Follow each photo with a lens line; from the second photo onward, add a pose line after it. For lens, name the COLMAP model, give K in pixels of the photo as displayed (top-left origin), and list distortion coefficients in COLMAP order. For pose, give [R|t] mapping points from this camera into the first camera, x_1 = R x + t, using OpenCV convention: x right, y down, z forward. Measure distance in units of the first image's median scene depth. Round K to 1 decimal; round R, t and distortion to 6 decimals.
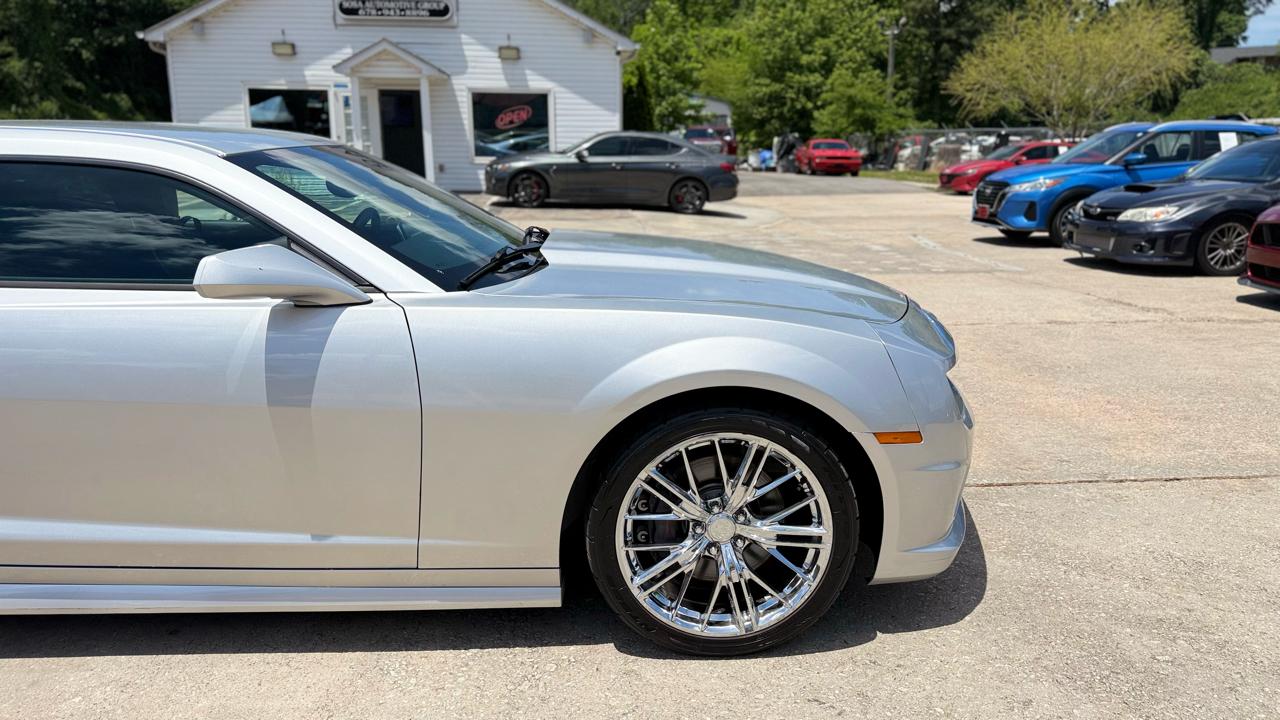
lens RADIAL K [[902.1, 0, 646.0], [0, 902.1, 377.1], [0, 0, 1]] dist [0.040329, -0.051721]
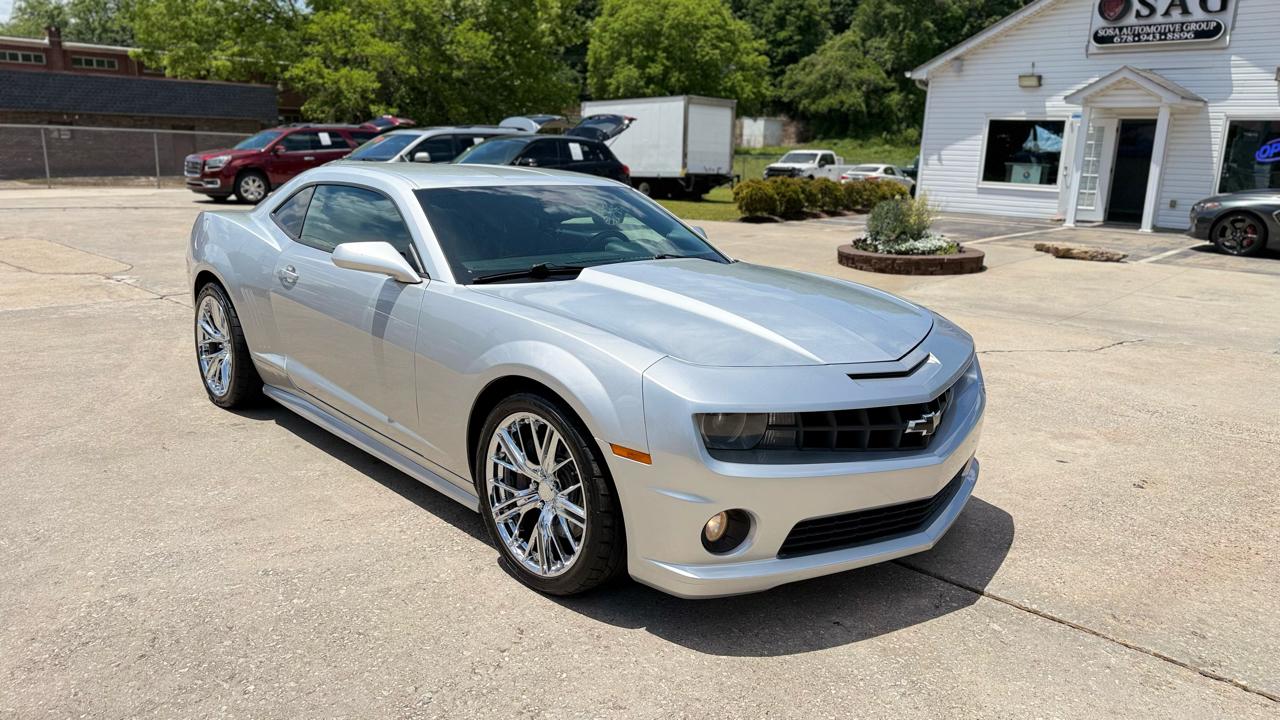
lens RADIAL K [[902.1, 0, 638.7], [0, 902.1, 374.1], [0, 0, 1]] dist [0.040329, -0.051721]
pose [[0.646400, 0.195321, -0.737575, 0.132994], [-0.216238, 0.973941, 0.068406, -0.013735], [0.731716, 0.115274, 0.671791, 0.025491]]
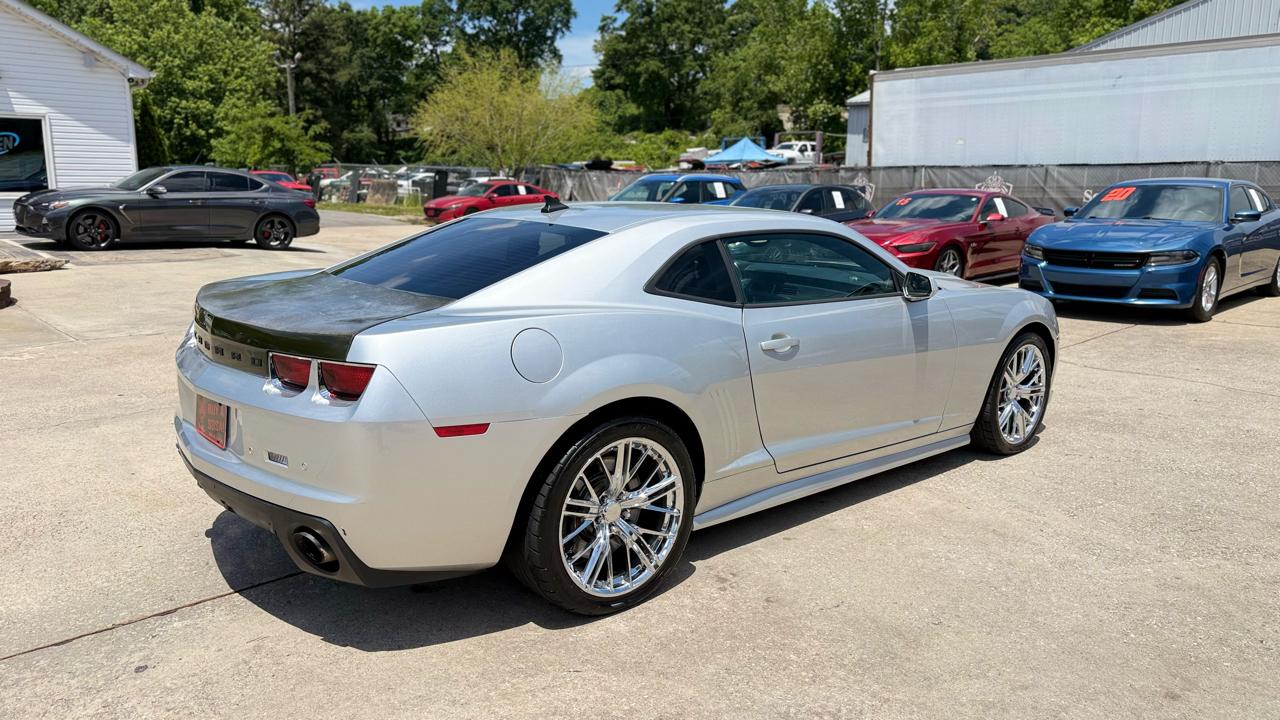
lens RADIAL K [[902.1, 0, 645.3], [0, 902.1, 369.8], [0, 0, 1]] dist [0.040329, -0.051721]
pose [[0.774630, -0.119926, 0.620939, -0.232665], [0.143371, 0.989593, 0.012270, -0.004496], [-0.615949, 0.079520, 0.783763, -0.018516]]
